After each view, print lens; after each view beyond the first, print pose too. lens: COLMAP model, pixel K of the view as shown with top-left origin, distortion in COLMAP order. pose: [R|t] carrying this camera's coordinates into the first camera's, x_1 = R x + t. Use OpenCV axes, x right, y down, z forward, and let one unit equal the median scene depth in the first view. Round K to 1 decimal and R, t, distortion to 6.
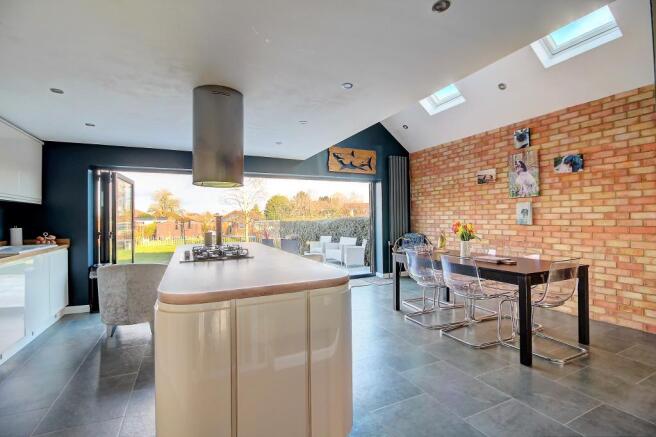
lens RADIAL K [[306.8, 0, 329.6], [0, 306.8, 218.1], [0, 0, 1]] dist [-0.020984, -0.002864]
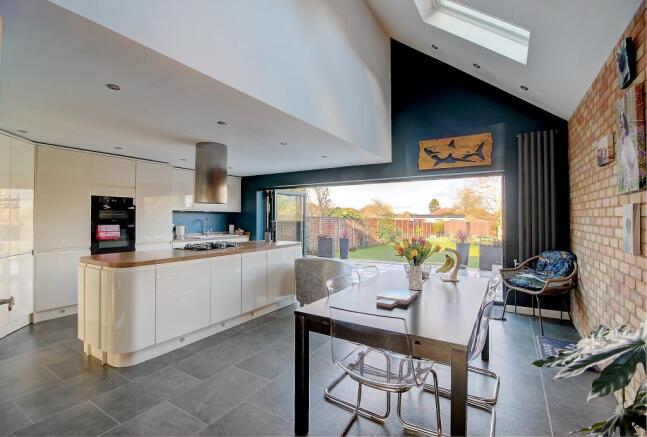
lens RADIAL K [[309.3, 0, 318.1], [0, 309.3, 216.0], [0, 0, 1]] dist [-0.004659, -0.000400]
pose [[0.528822, 0.008110, -0.848694, 0.724549], [-0.006136, 0.999965, 0.005732, -0.030601], [0.848711, 0.002177, 0.528853, 0.350181]]
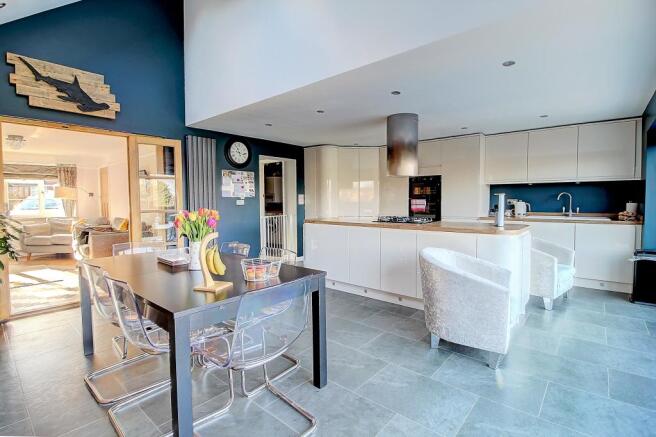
lens RADIAL K [[306.8, 0, 327.5], [0, 306.8, 213.1], [0, 0, 1]] dist [-0.020984, -0.002864]
pose [[-0.921536, 0.032436, -0.386935, 0.342949], [0.017650, 0.998974, 0.041707, 0.004013], [0.387891, 0.031605, -0.921163, 1.277365]]
